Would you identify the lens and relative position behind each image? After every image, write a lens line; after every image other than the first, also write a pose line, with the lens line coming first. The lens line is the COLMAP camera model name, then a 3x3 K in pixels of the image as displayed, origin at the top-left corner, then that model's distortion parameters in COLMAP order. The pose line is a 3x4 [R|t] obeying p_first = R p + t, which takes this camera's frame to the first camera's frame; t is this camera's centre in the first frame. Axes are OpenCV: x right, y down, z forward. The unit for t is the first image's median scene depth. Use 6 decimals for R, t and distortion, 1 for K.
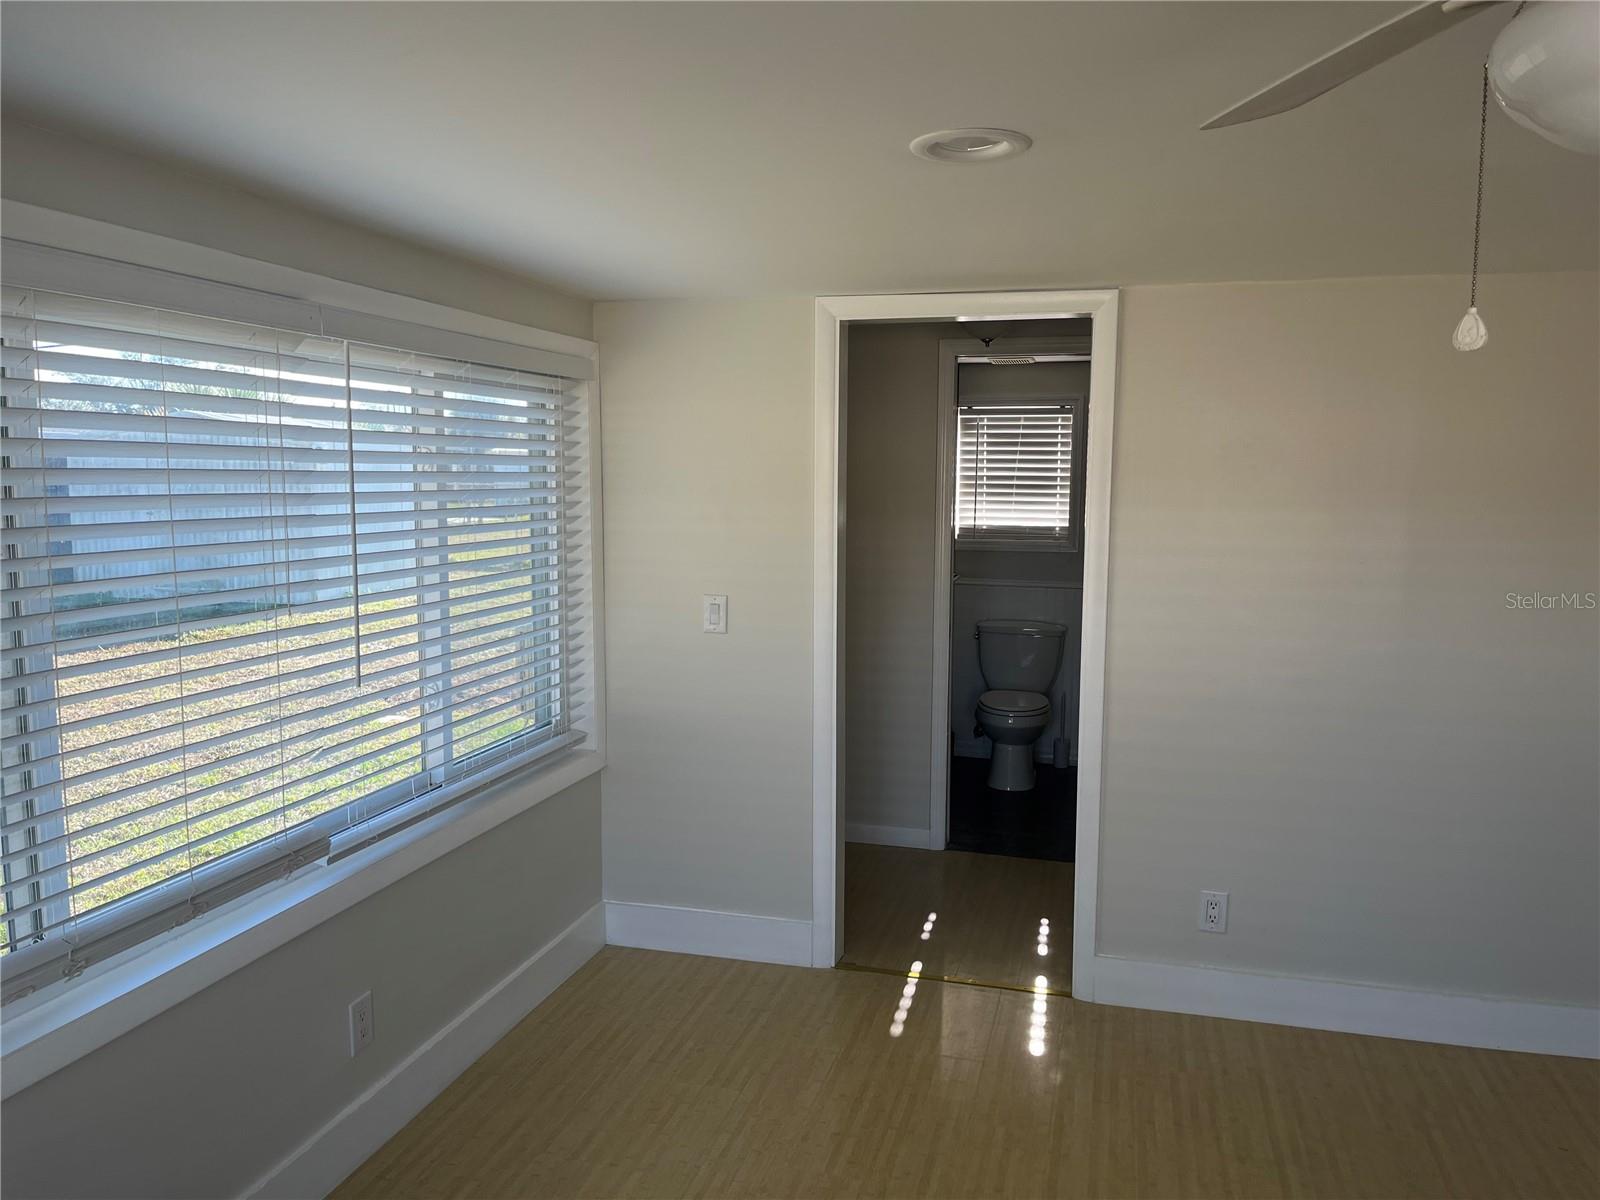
lens RADIAL K [[1262.6, 0, 800.0], [0, 1262.6, 600.0], [0, 0, 1]] dist [0.053322, 0.000284]
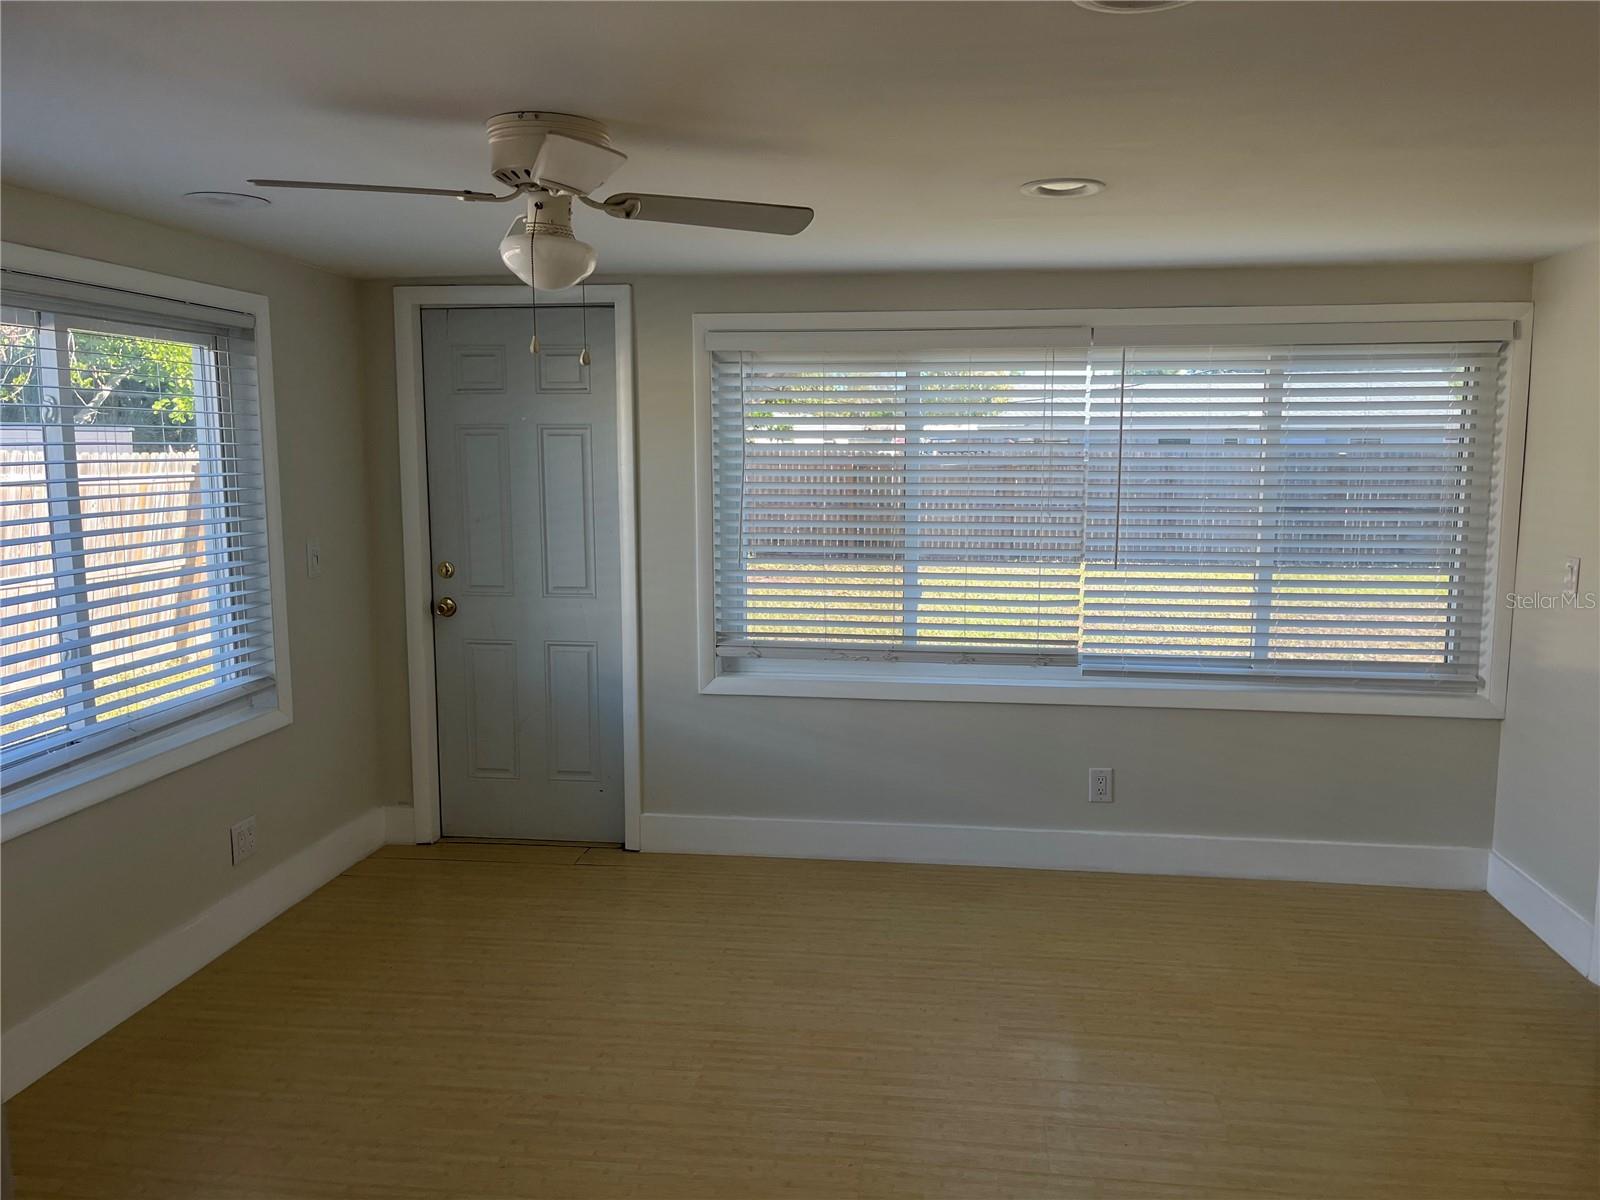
lens RADIAL K [[1221.0, 0, 806.3], [0, 1221.0, 607.4], [0, 0, 1]] dist [0.049408, 0.000828]
pose [[0.130749, 0.127013, -0.983246, 0.885081], [-0.108871, 0.987601, 0.113098, -0.012035], [0.985420, 0.092259, 0.142956, 0.343031]]
